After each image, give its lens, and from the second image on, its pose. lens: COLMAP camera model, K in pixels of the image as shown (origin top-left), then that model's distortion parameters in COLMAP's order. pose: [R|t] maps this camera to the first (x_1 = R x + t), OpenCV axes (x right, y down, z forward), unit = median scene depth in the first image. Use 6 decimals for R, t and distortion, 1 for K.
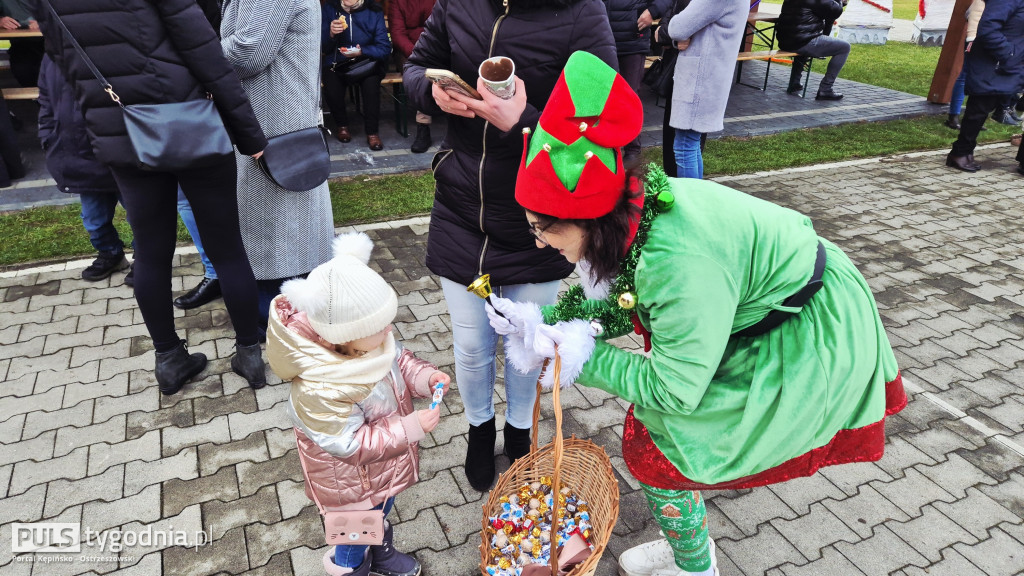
lens RADIAL K [[698.0, 0, 541.7], [0, 698.0, 298.7], [0, 0, 1]] dist [0.059335, -0.035403]
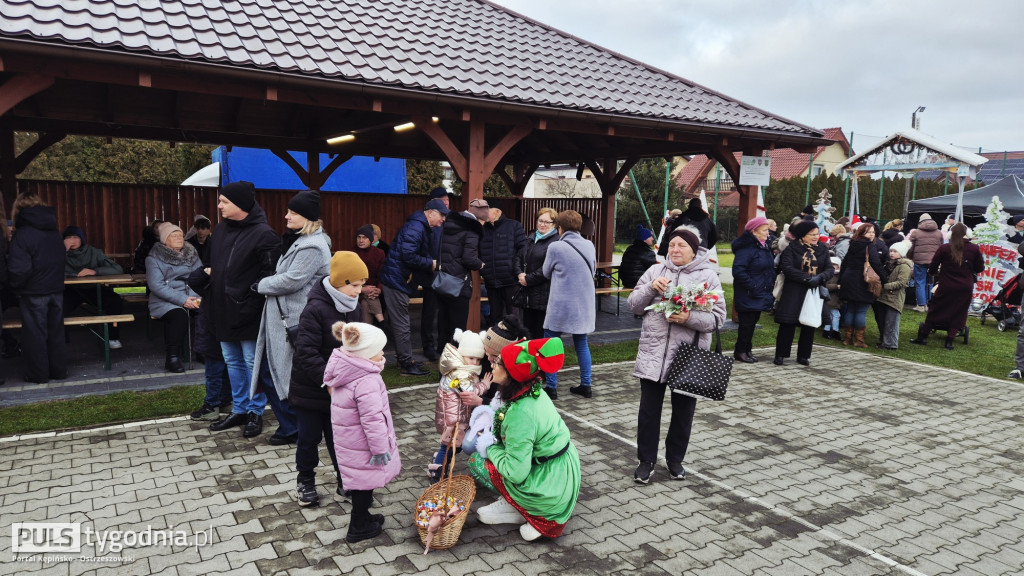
lens RADIAL K [[698.0, 0, 517.0], [0, 698.0, 290.6], [0, 0, 1]] dist [0.059335, -0.035403]
pose [[0.995504, -0.013109, 0.093804, 0.001161], [0.044508, 0.938964, -0.341123, 0.227616], [-0.083607, 0.343764, 0.935327, -0.527021]]
